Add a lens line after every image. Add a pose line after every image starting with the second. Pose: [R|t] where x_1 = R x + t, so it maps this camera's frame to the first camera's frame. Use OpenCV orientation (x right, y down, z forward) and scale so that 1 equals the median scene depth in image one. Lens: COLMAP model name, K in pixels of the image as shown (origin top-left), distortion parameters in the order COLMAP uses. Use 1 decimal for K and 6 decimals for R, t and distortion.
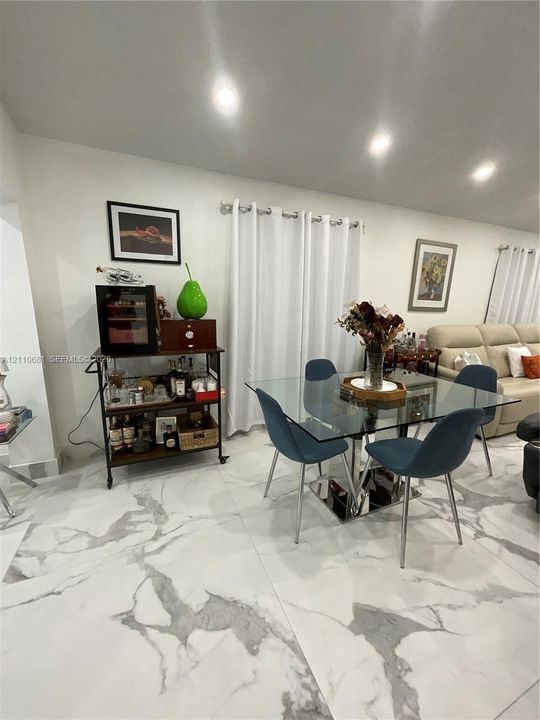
lens RADIAL K [[290.5, 0, 269.3], [0, 290.5, 359.4], [0, 0, 1]] dist [-0.004323, -0.000654]
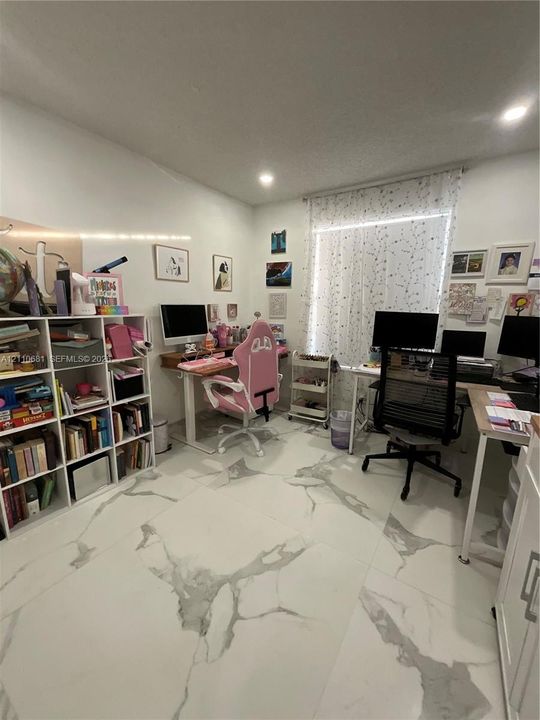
lens RADIAL K [[290.5, 0, 269.3], [0, 290.5, 359.4], [0, 0, 1]] dist [-0.004323, -0.000654]
pose [[-0.835545, 0.058263, -0.546325, 1.323511], [-0.162052, 0.923991, 0.346380, -0.119402], [0.524980, 0.377949, -0.762594, 1.132251]]
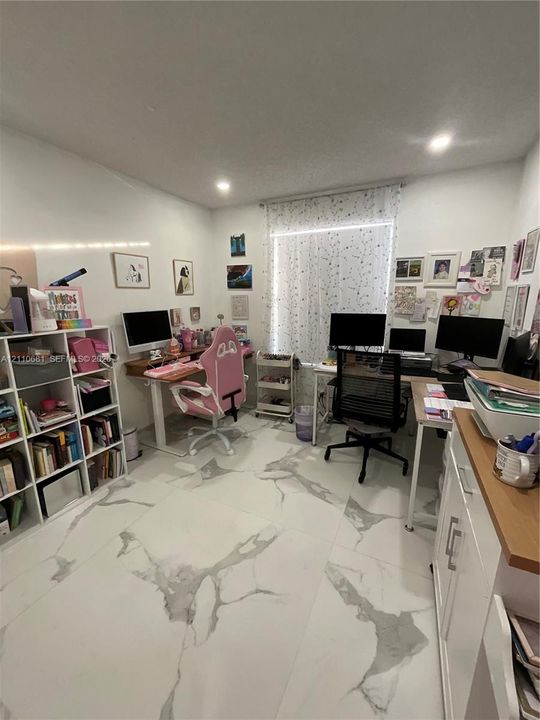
lens RADIAL K [[290.5, 0, 269.3], [0, 290.5, 359.4], [0, 0, 1]] dist [-0.004323, -0.000654]
pose [[-0.757288, 0.111538, -0.643485, 1.398230], [-0.161546, 0.922696, 0.350051, -0.235729], [0.632785, 0.369042, -0.680728, 1.187851]]
